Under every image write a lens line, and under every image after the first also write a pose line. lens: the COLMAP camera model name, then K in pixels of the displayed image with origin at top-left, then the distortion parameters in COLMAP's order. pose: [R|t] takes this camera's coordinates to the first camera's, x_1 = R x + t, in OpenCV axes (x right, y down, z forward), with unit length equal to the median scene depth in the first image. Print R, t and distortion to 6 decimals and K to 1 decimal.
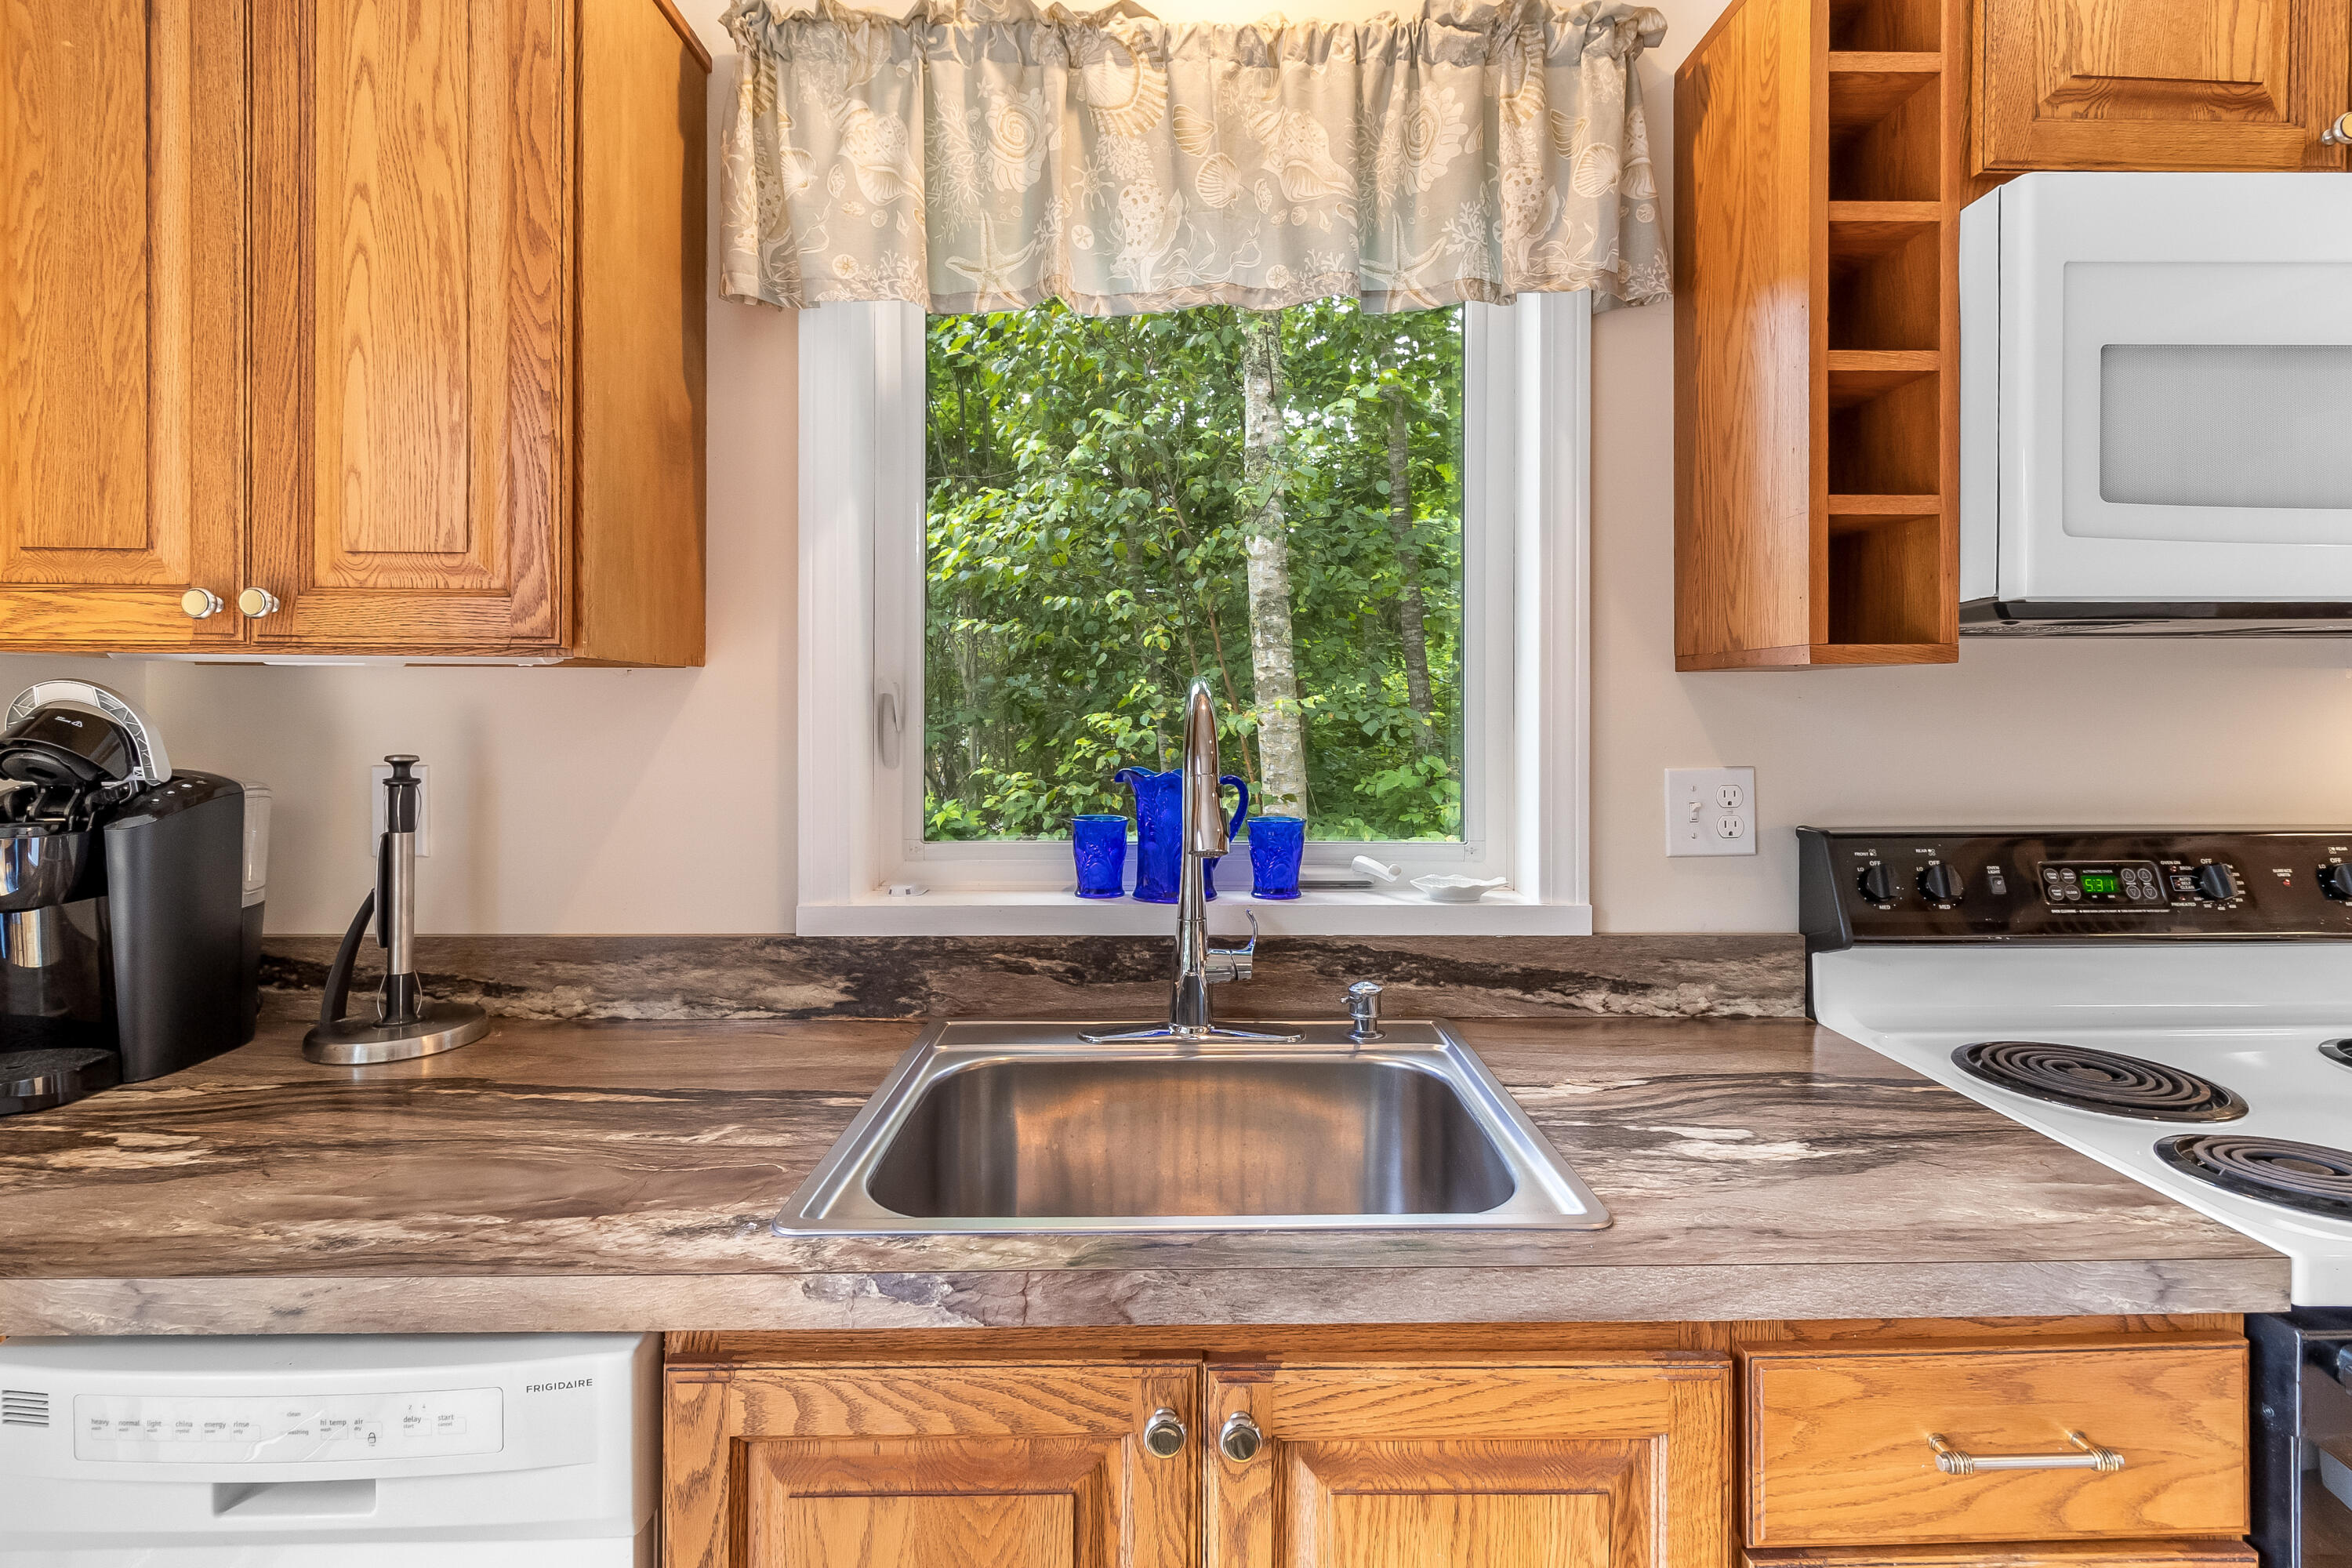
lens RADIAL K [[1117.9, 0, 1209.9], [0, 1117.9, 712.2], [0, 0, 1]] dist [0.000327, 0.000435]
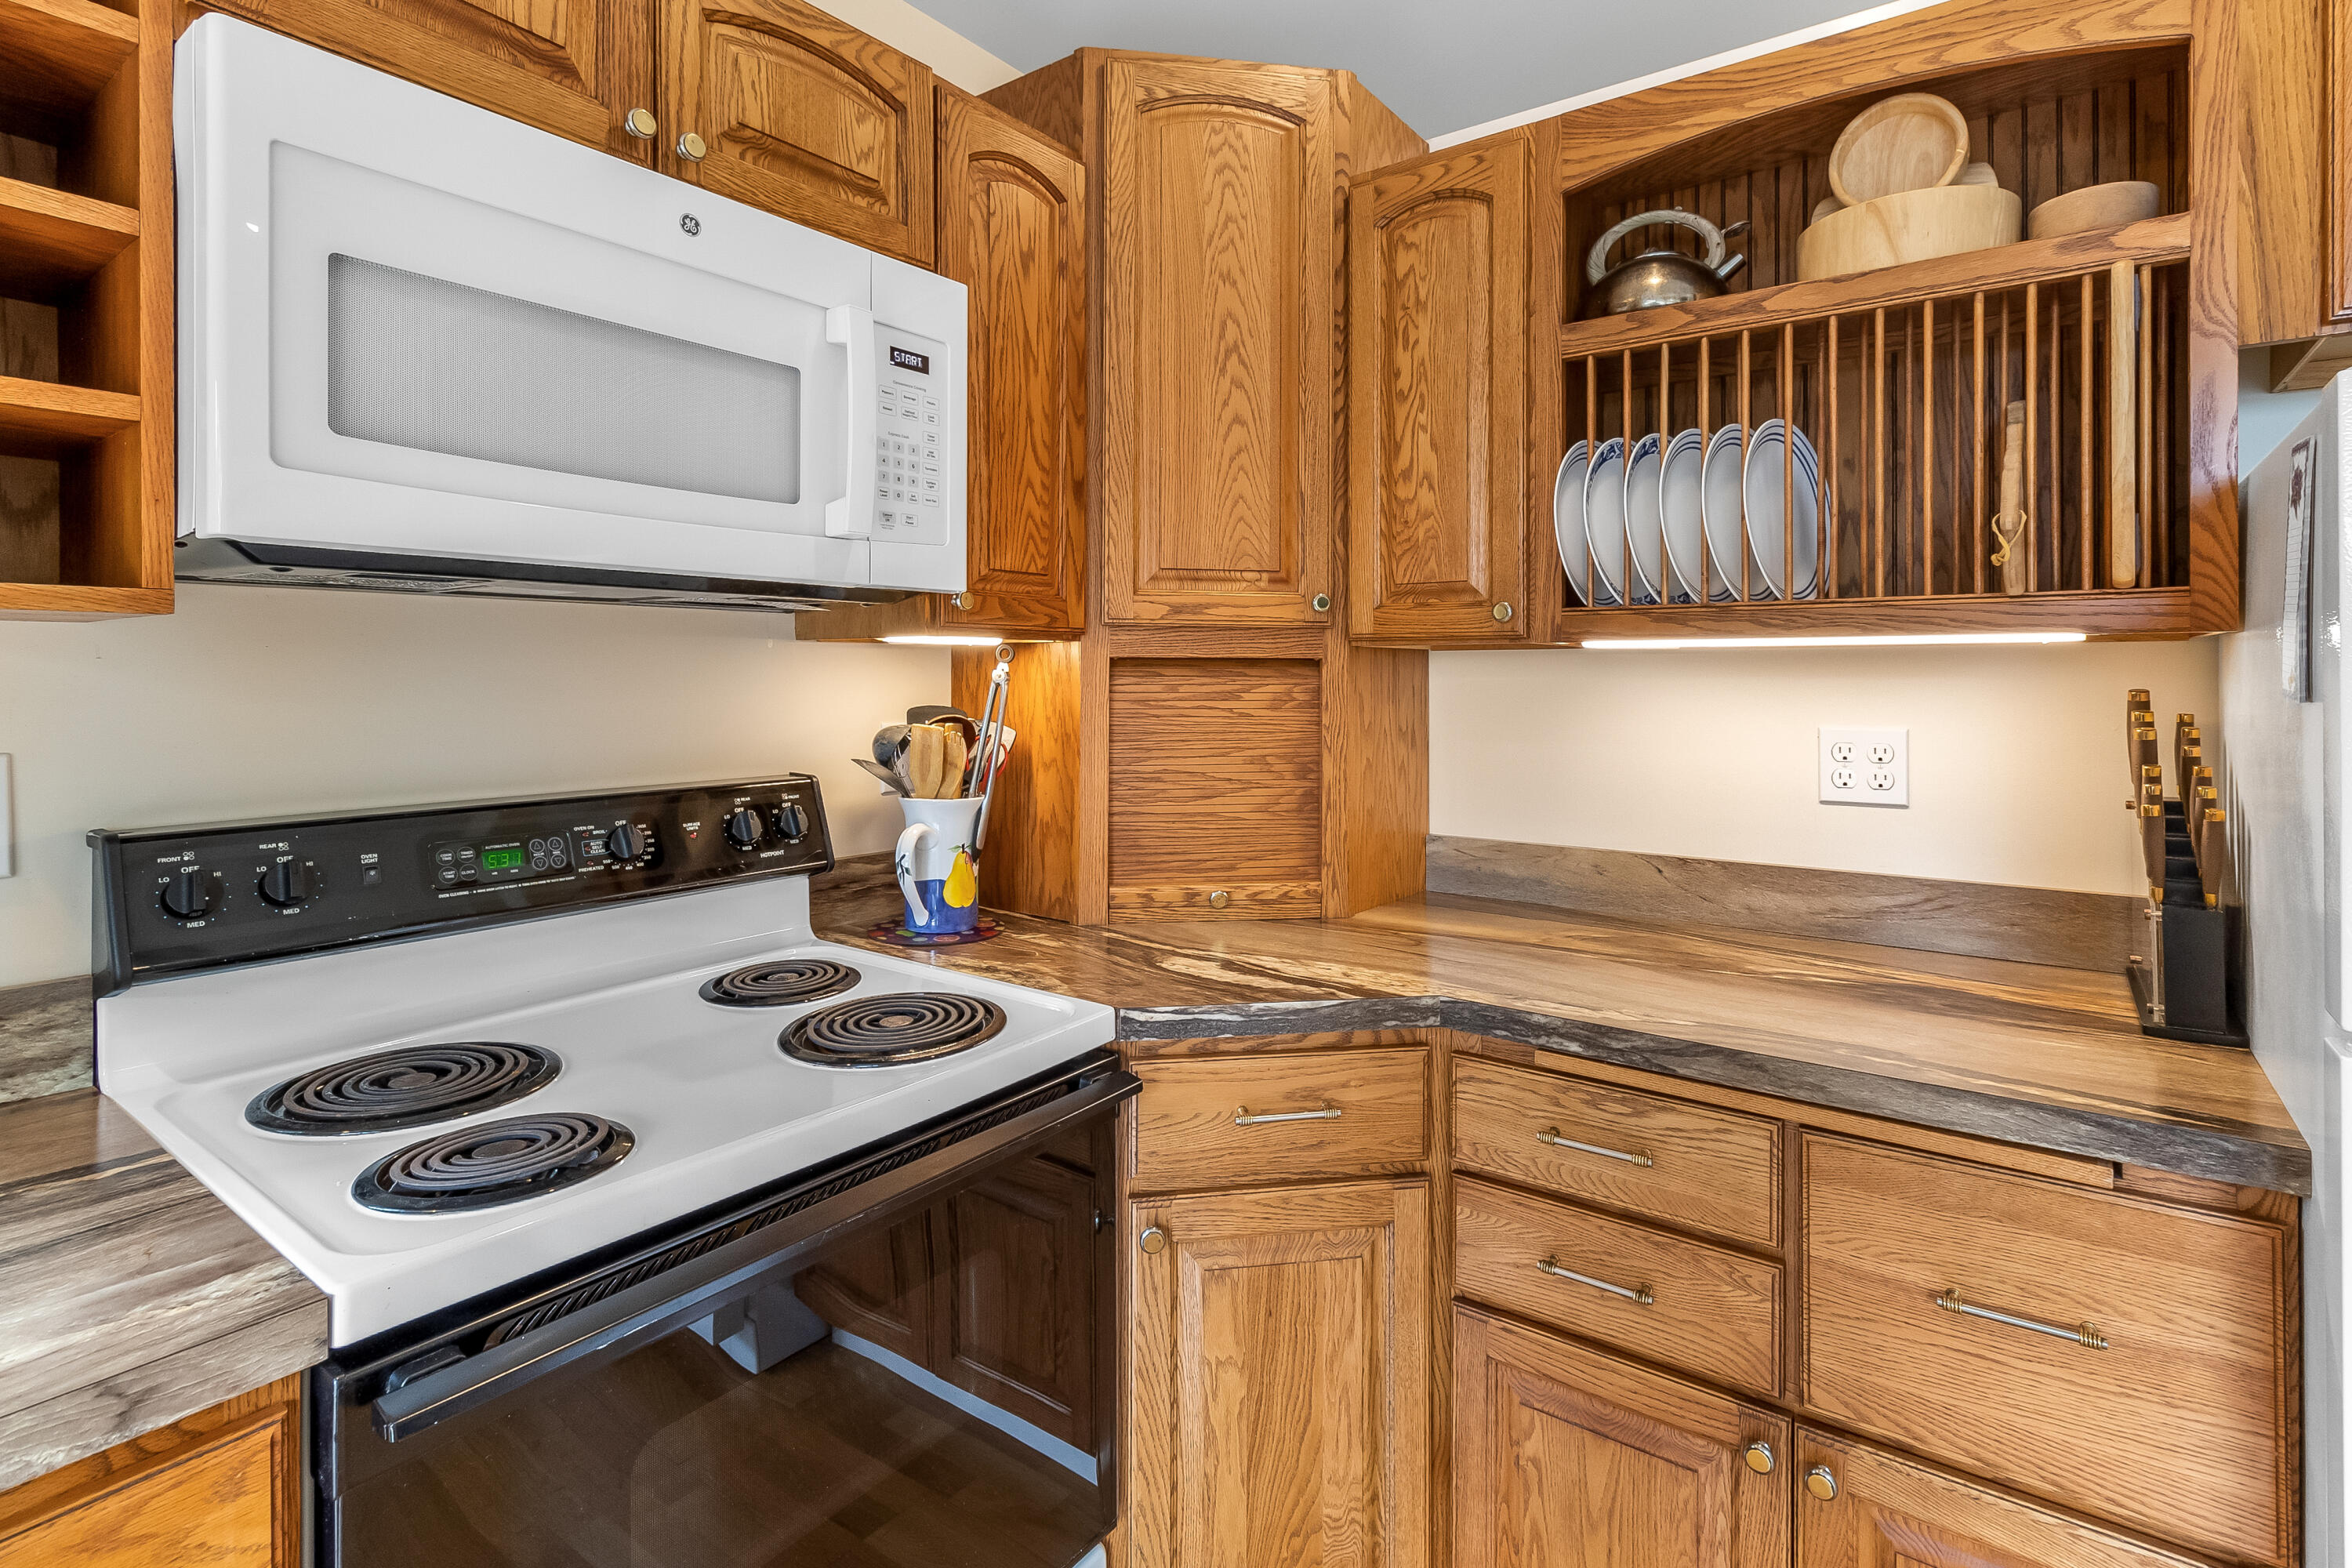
lens RADIAL K [[1117.9, 0, 1200.4], [0, 1117.9, 675.7], [0, 0, 1]] dist [0.000327, 0.000435]
pose [[0.609019, -0.000647, 0.793156, 0.413599], [0.004227, 0.999988, -0.002429, 0.003384], [-0.793145, 0.004832, 0.609014, -0.047205]]
